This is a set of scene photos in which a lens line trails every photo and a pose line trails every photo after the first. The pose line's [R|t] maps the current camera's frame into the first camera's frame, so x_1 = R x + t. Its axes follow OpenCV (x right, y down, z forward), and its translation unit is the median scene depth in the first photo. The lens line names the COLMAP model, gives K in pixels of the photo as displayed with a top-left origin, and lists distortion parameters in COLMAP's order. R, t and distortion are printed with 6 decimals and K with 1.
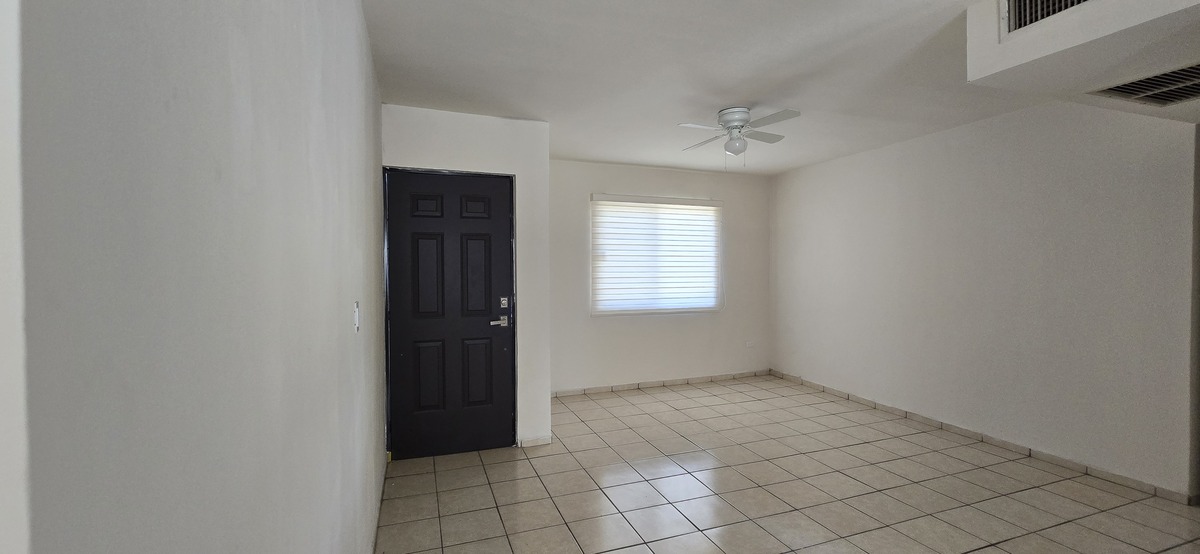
lens RADIAL K [[491.5, 0, 601.4], [0, 491.5, 273.0], [0, 0, 1]] dist [-0.002242, 0.000310]
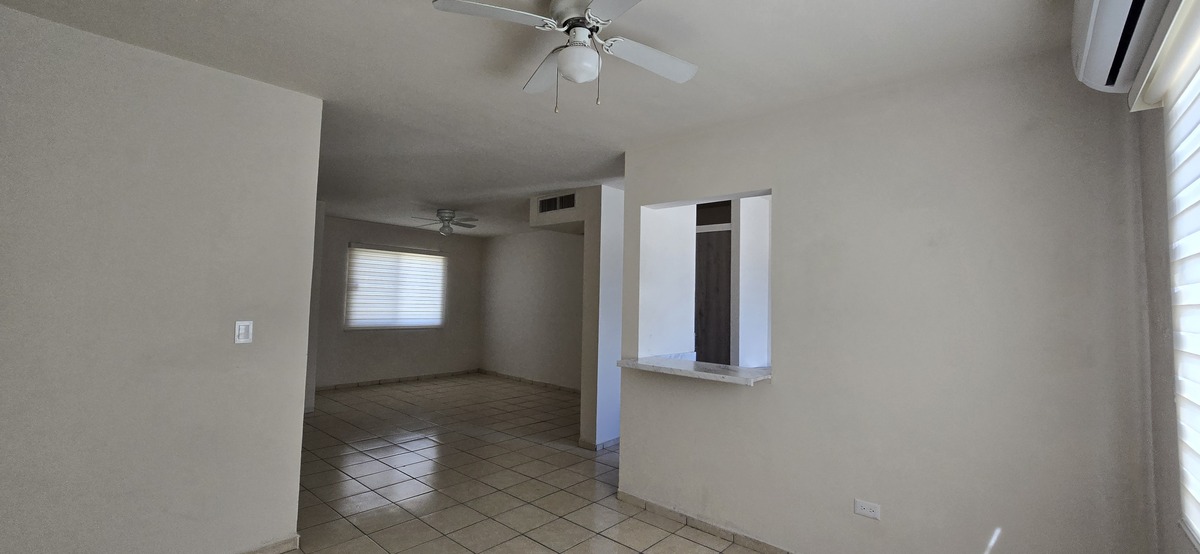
lens RADIAL K [[491.5, 0, 604.3], [0, 491.5, 274.6], [0, 0, 1]] dist [-0.002242, 0.000310]
pose [[0.880286, 0.050208, 0.471780, -0.036188], [-0.023700, 0.997797, -0.061966, -0.001388], [-0.473852, 0.043367, 0.879536, -0.549018]]
